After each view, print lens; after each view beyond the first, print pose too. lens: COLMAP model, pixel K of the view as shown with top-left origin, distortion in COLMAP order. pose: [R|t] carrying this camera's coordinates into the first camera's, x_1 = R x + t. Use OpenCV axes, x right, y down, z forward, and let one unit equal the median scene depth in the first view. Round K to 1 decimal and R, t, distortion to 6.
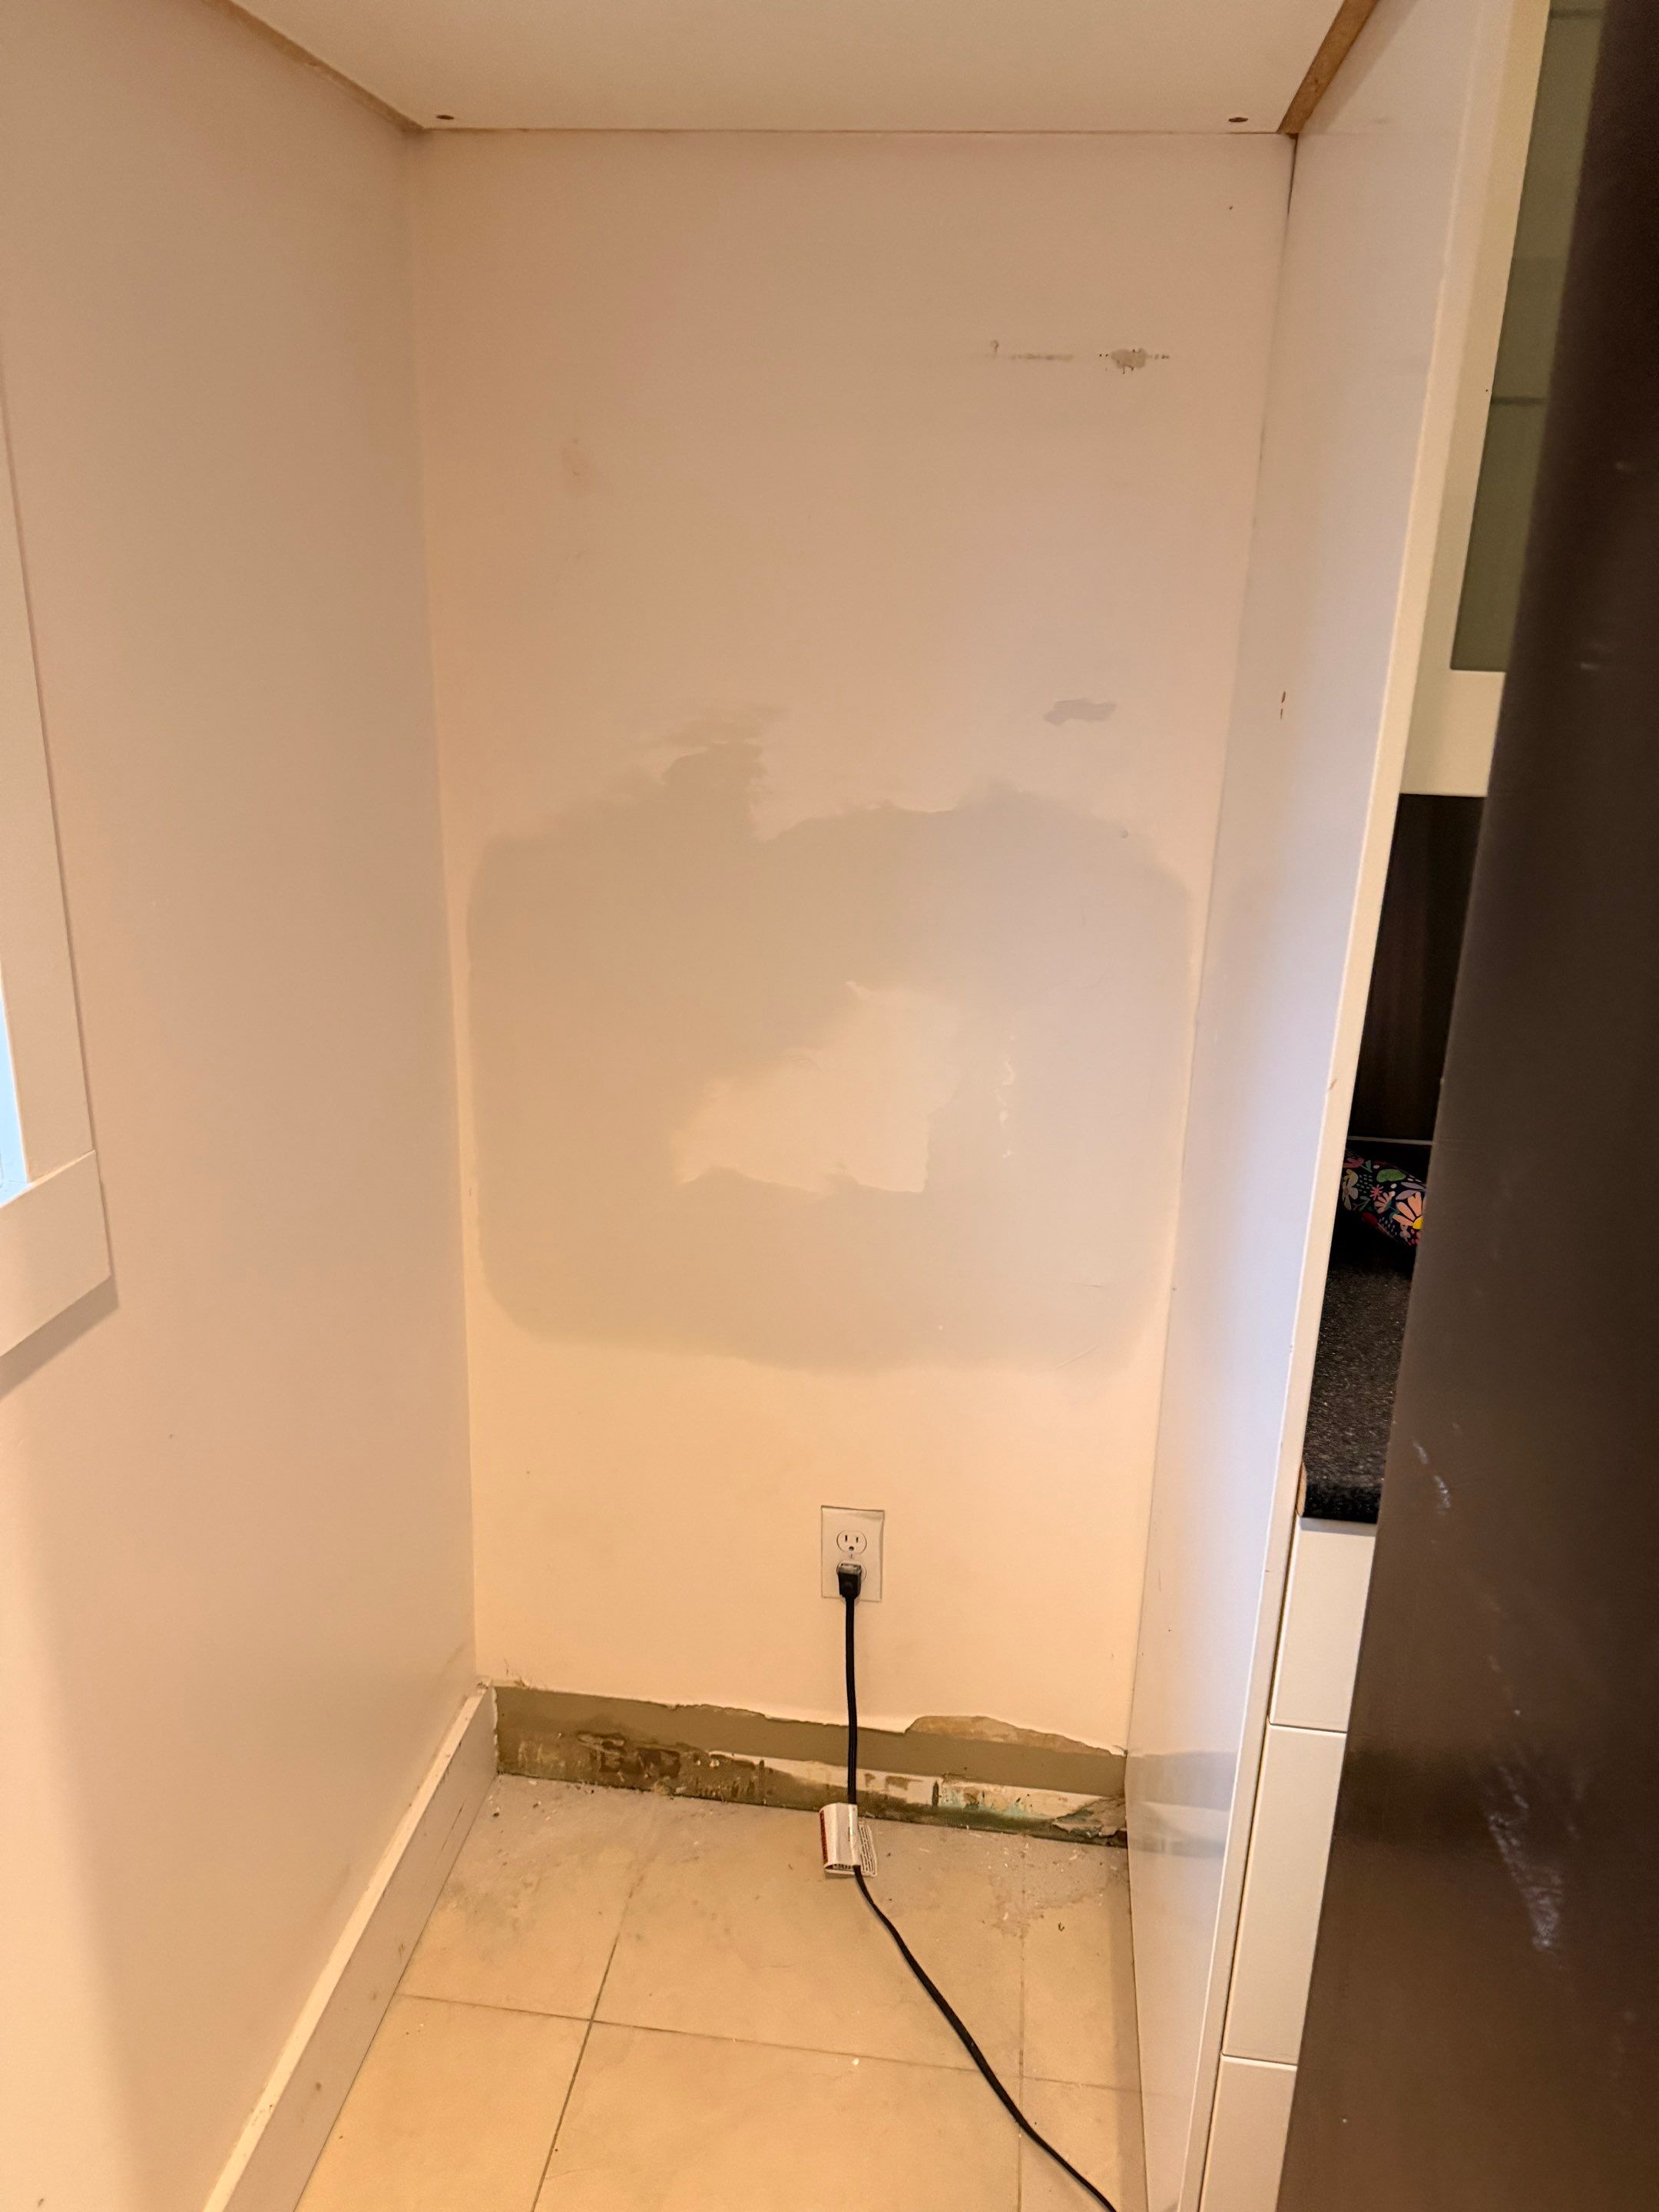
lens RADIAL K [[1577.0, 0, 836.1], [0, 1577.0, 1118.5], [0, 0, 1]] dist [0.015879, -0.043688]
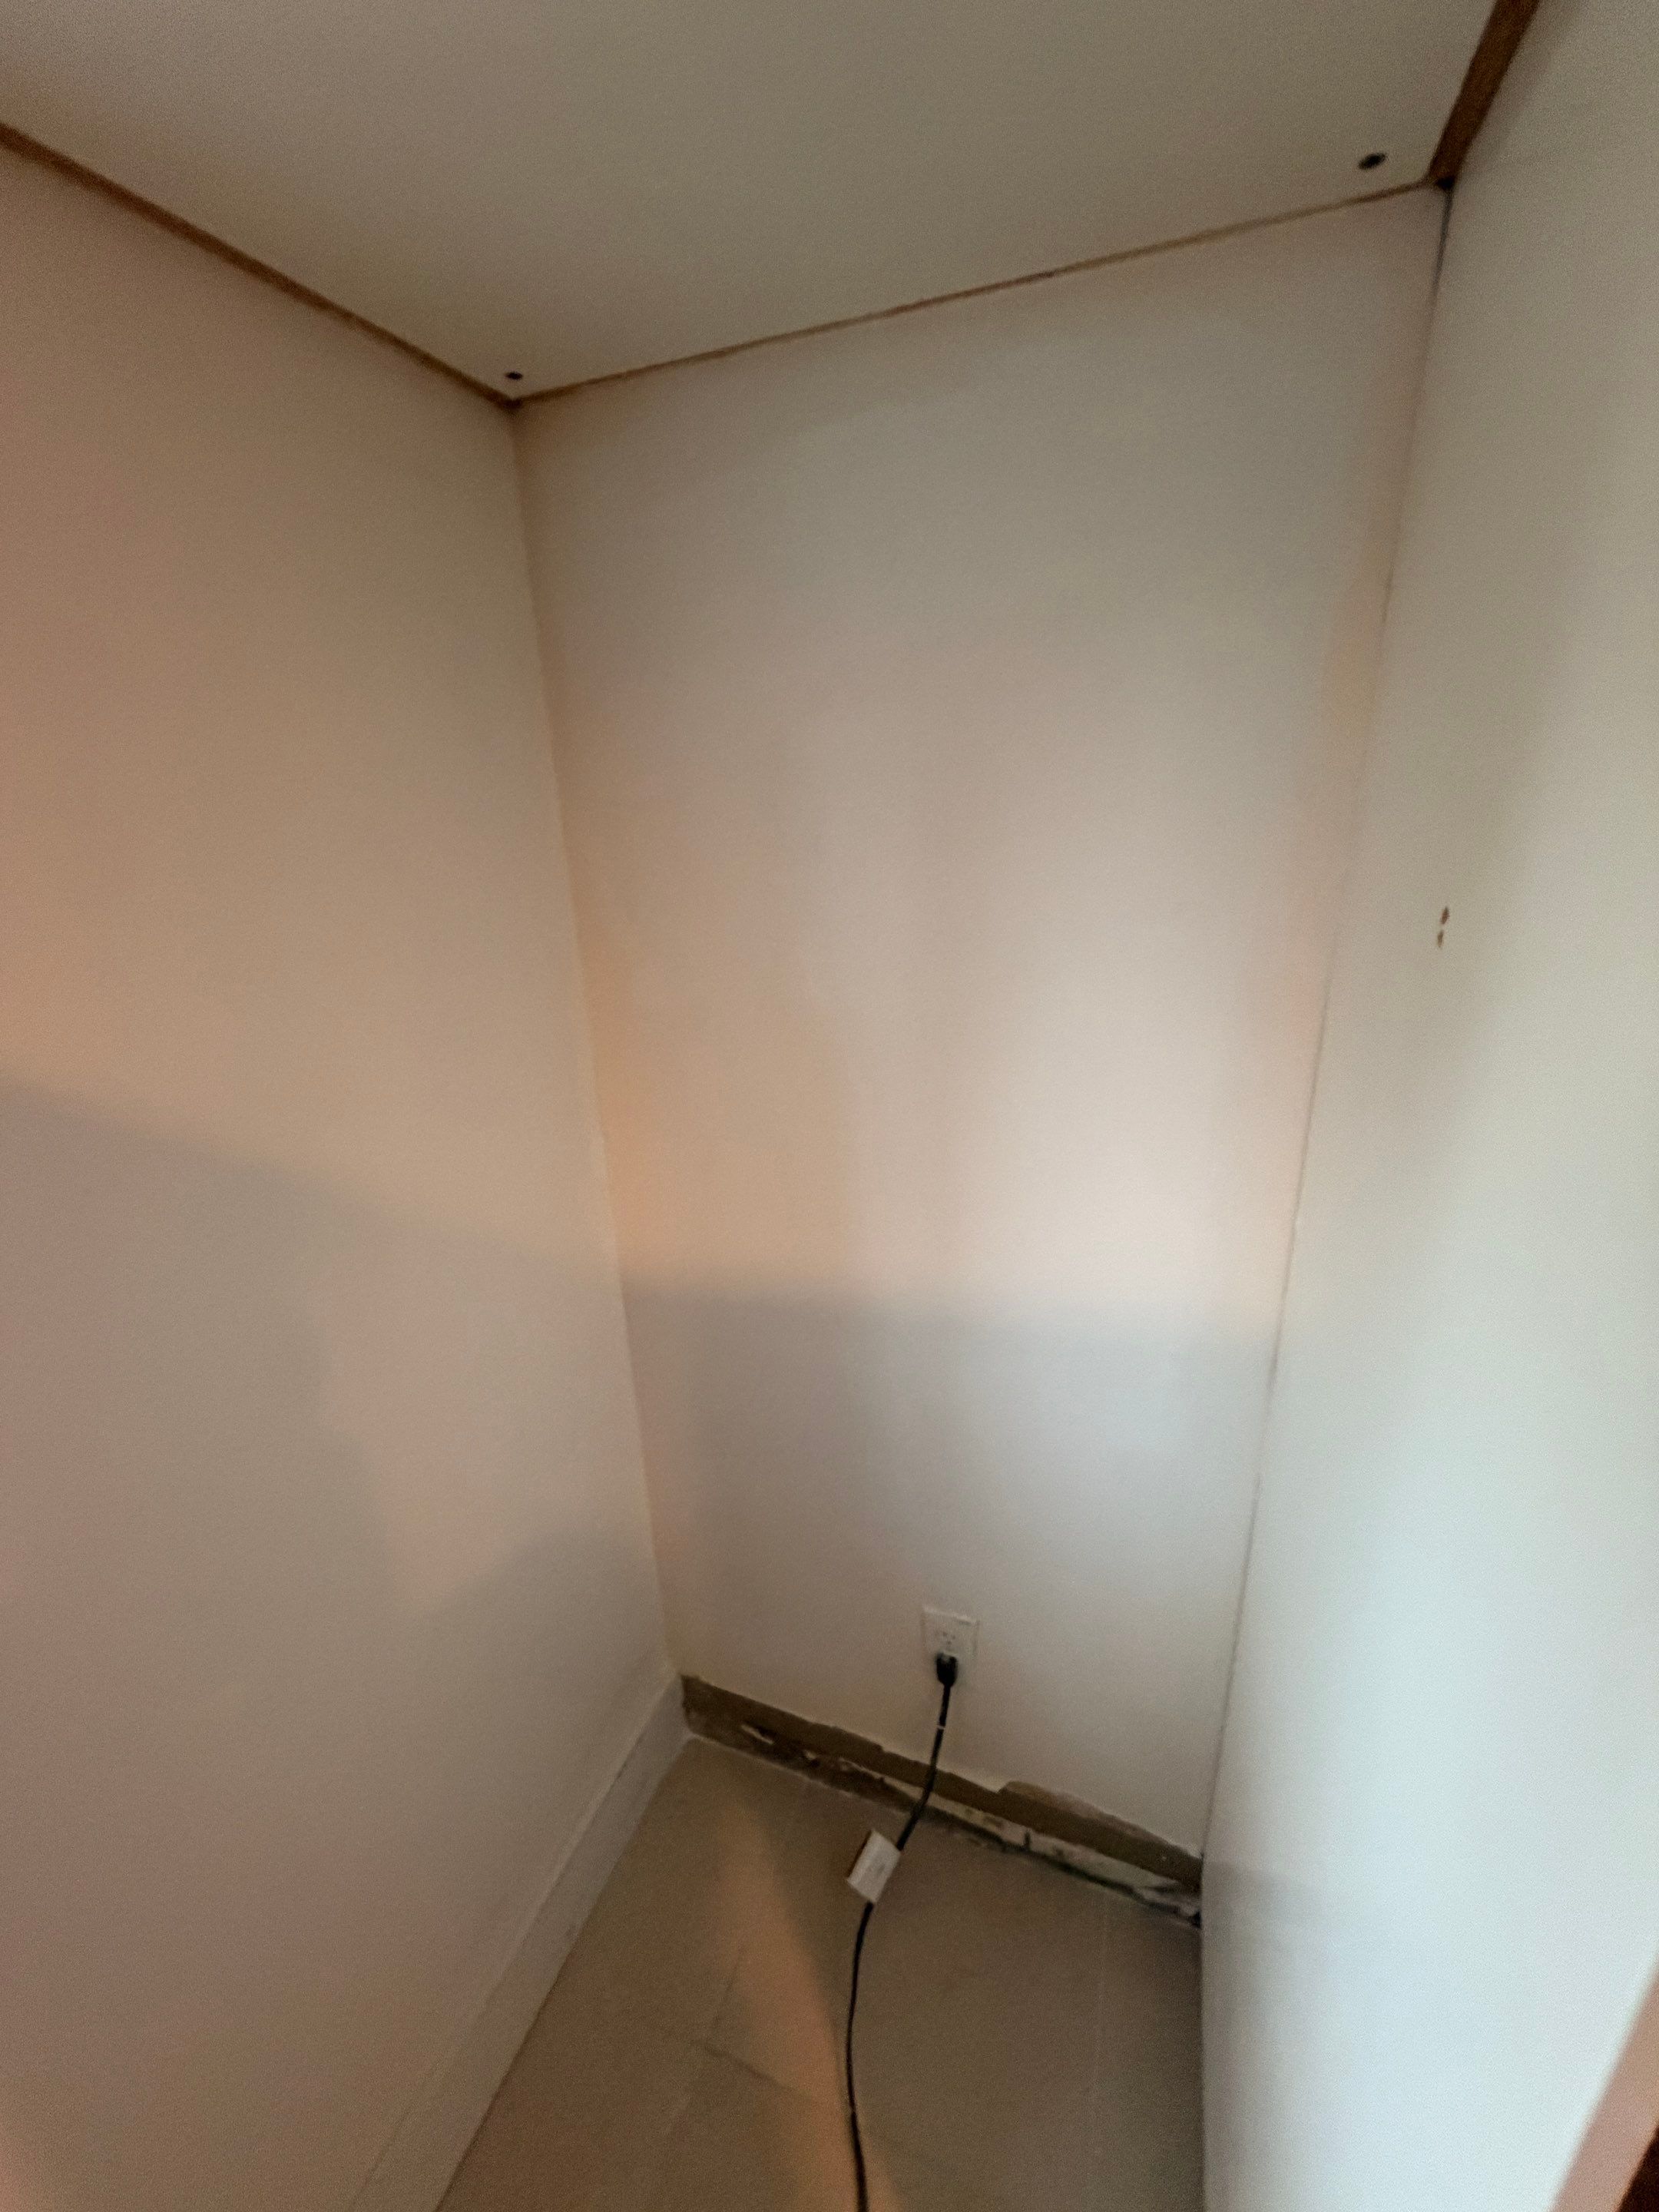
lens RADIAL K [[867.6, 0, 835.3], [0, 867.6, 1102.9], [0, 0, 1]] dist [-0.007670, 0.000482]
pose [[0.970540, 0.011788, -0.240651, 0.073413], [-0.010376, 0.999921, 0.007135, -0.118013], [0.240716, -0.004428, 0.970586, 0.361523]]
